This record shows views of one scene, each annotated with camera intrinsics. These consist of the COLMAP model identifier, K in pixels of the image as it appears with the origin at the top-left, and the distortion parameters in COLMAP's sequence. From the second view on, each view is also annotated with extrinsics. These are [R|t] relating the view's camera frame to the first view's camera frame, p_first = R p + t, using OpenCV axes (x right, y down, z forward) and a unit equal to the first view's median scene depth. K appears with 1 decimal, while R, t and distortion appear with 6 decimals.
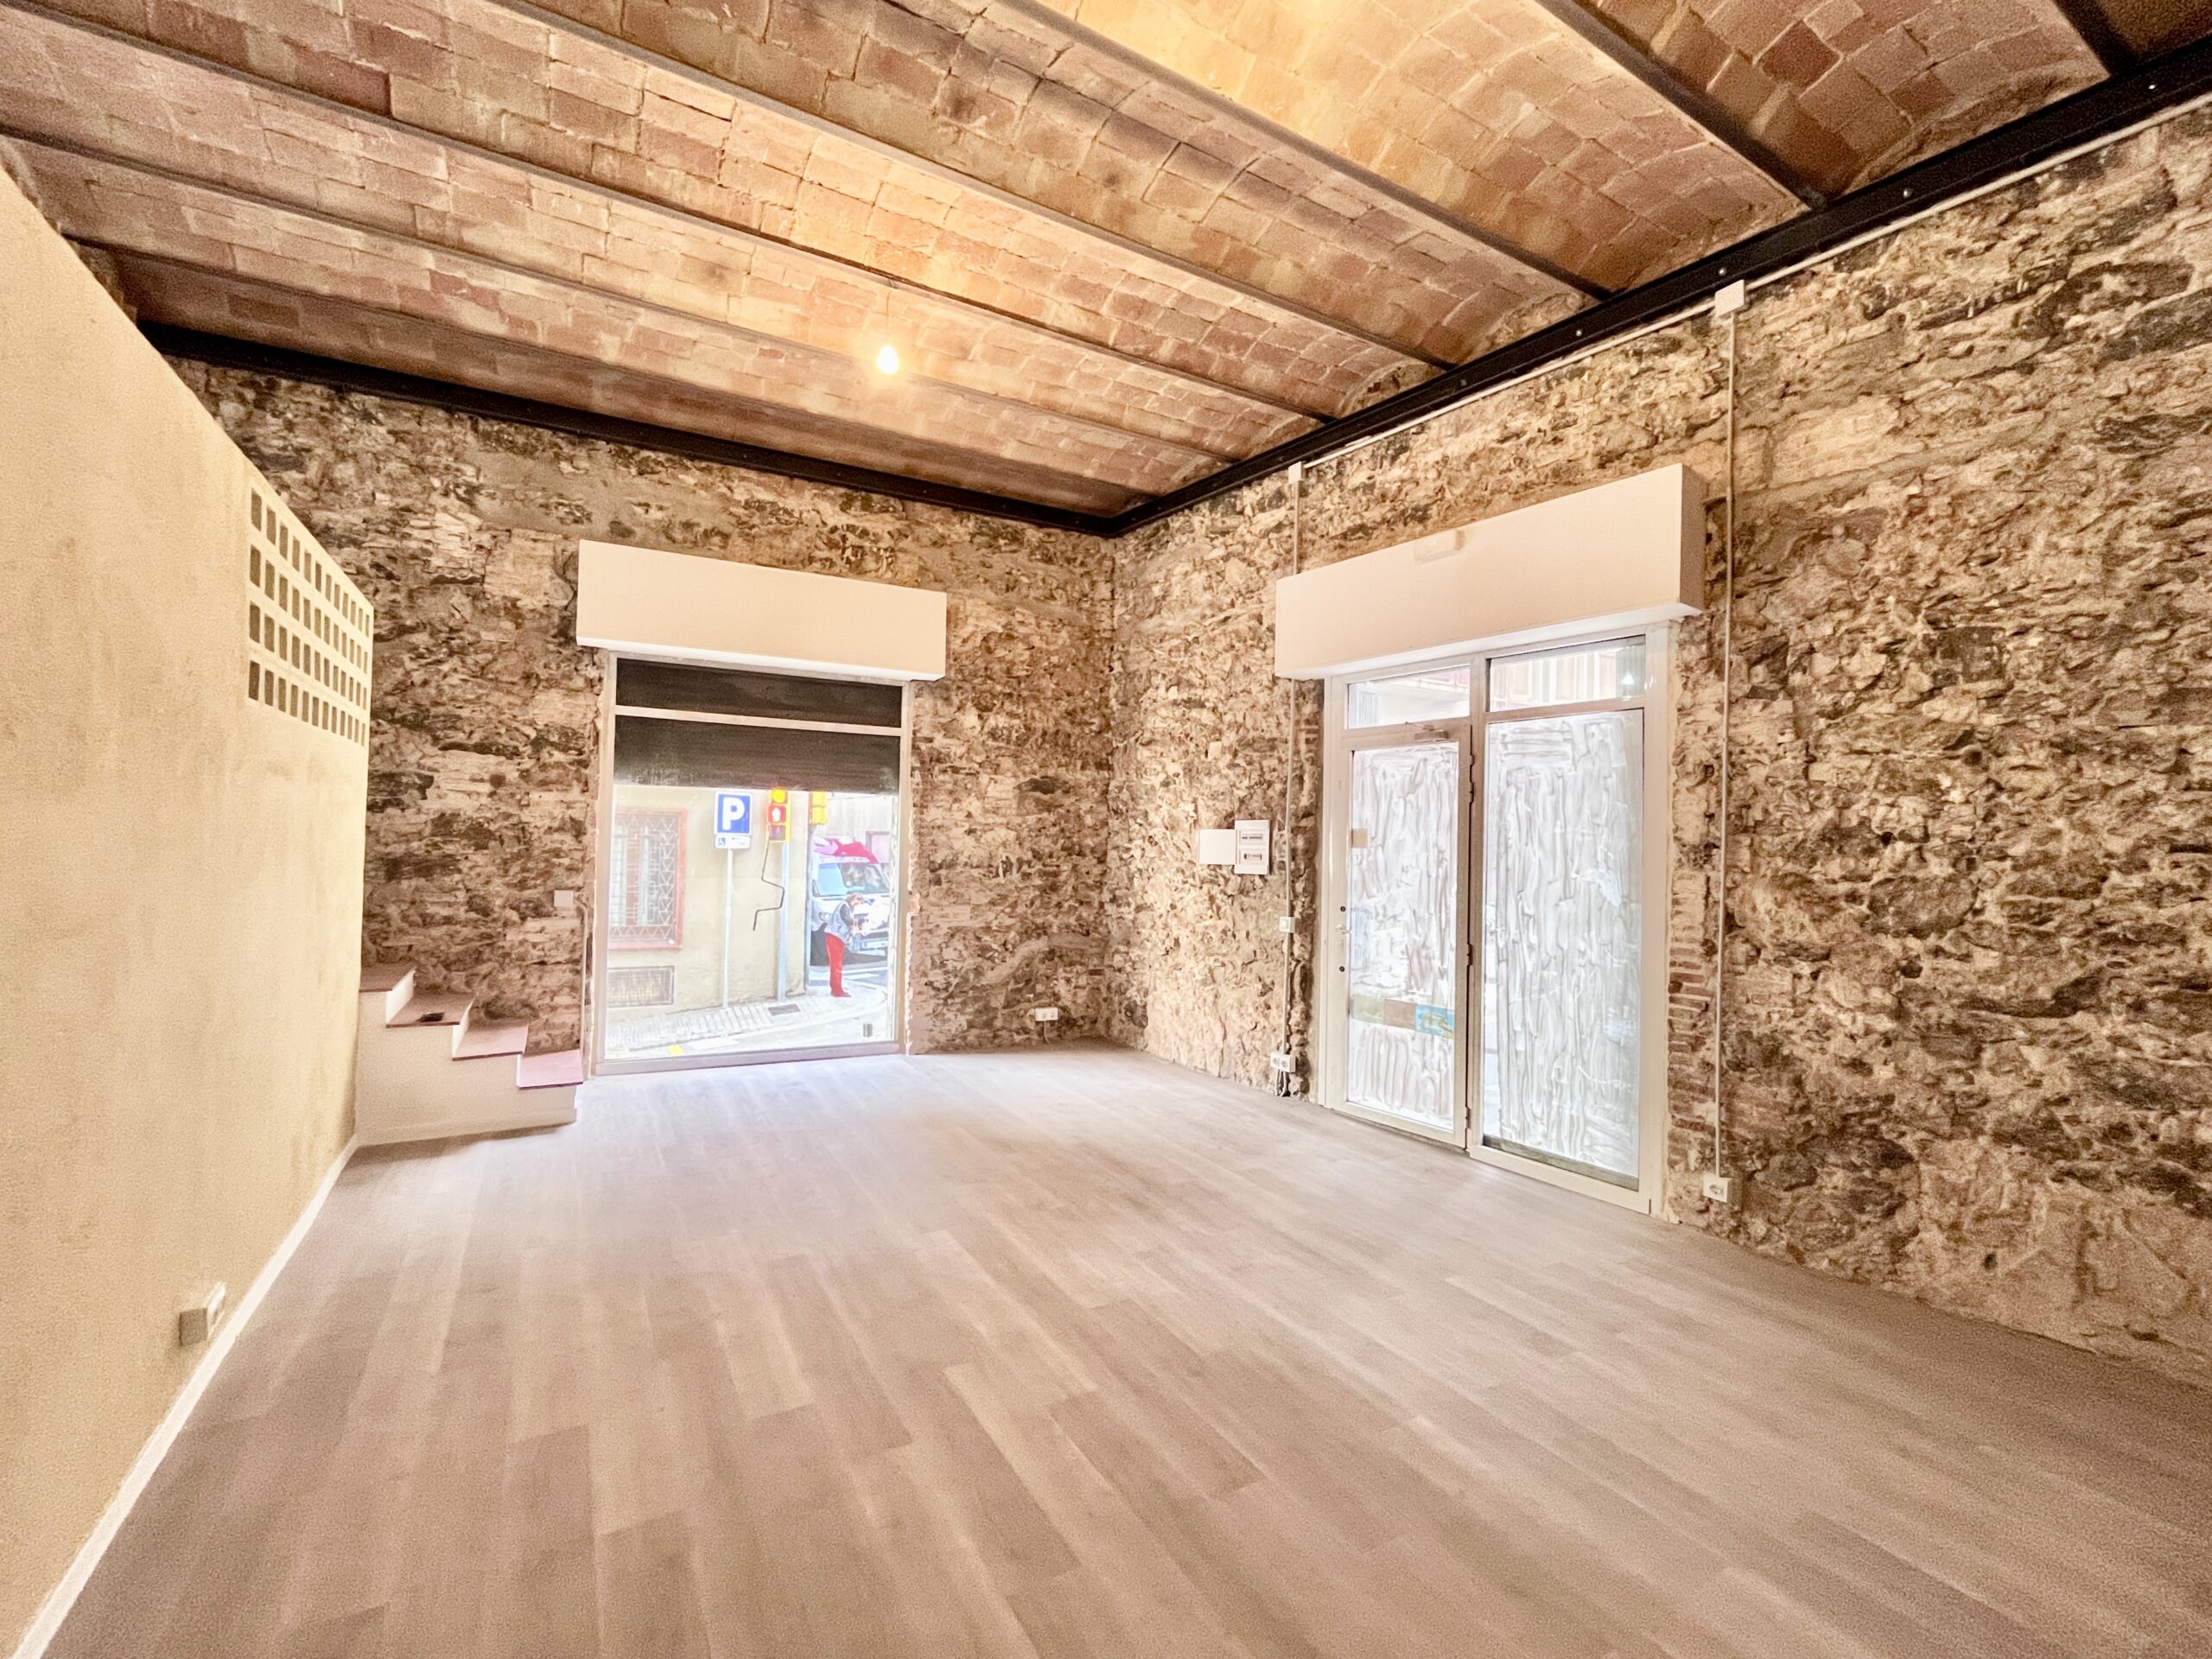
lens RADIAL K [[933.1, 0, 1106.0], [0, 933.1, 829.5], [0, 0, 1]] dist [-0.001970, -0.000262]
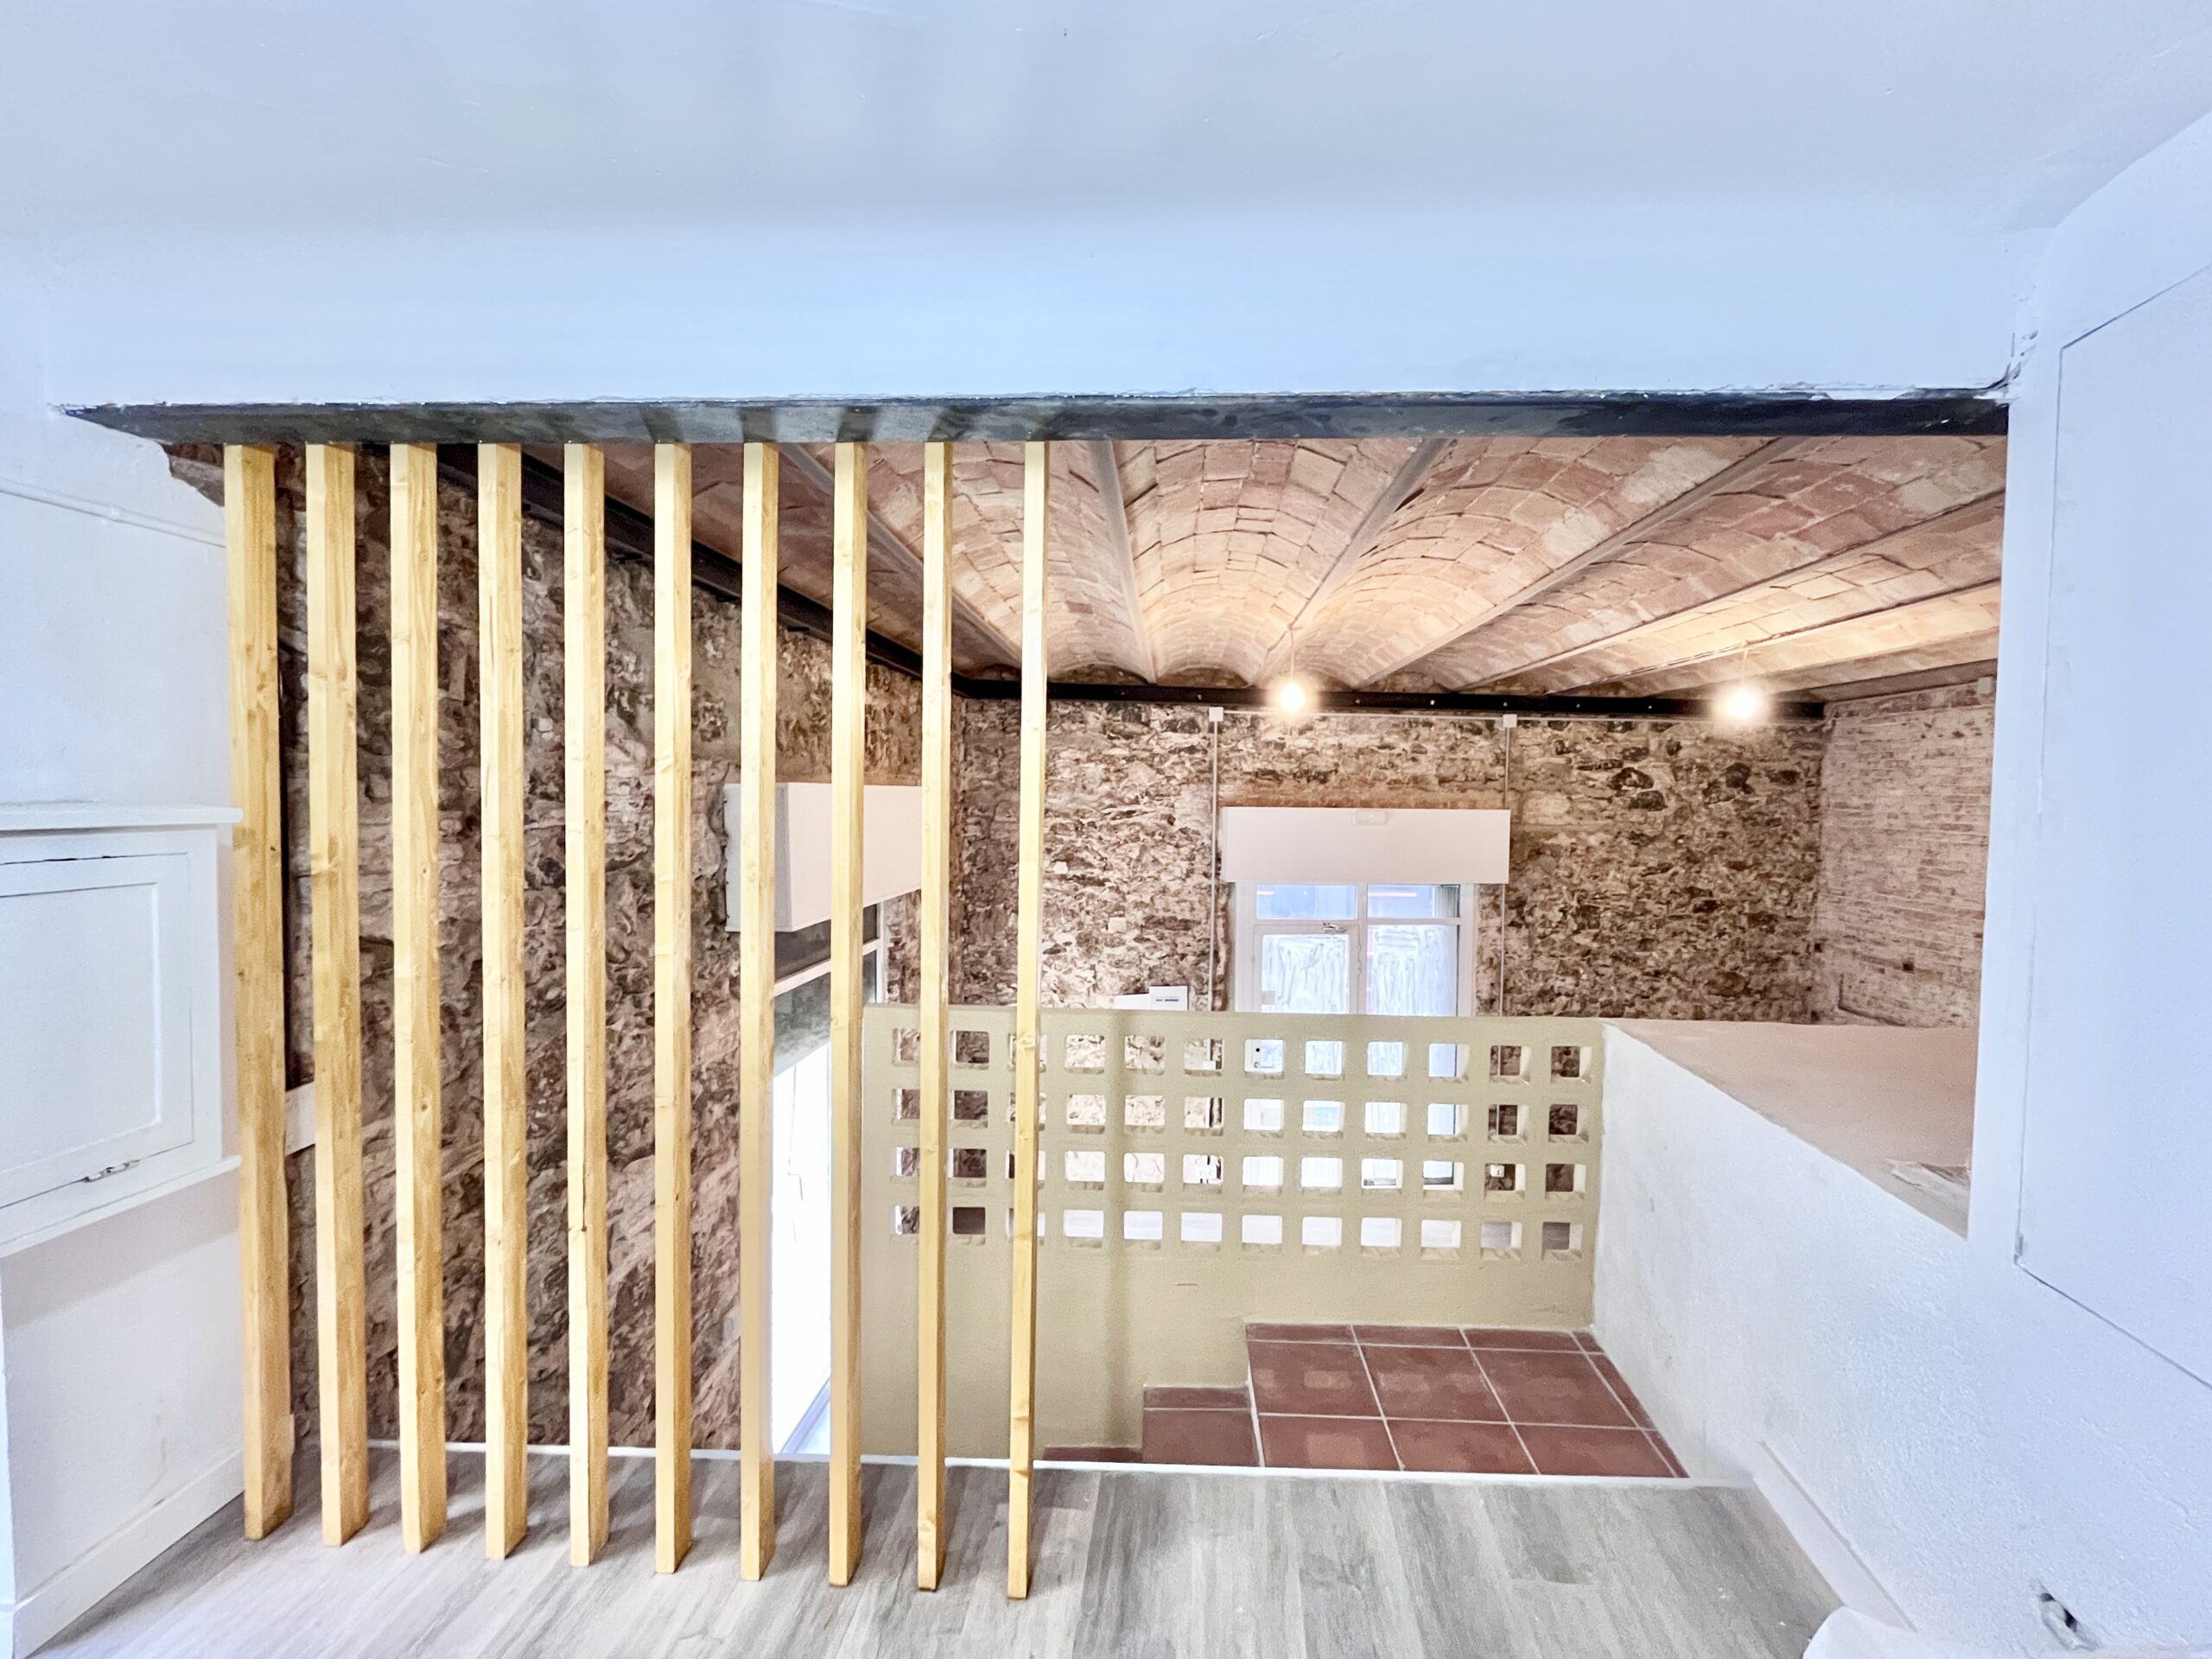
lens RADIAL K [[936.4, 0, 1131.9], [0, 936.4, 830.0], [0, 0, 1]] dist [-0.001500, -0.000010]
pose [[0.528785, -0.046672, 0.847472, -0.970767], [-0.013733, 0.997886, 0.063524, -0.314530], [-0.848645, -0.045229, 0.527026, 0.434827]]
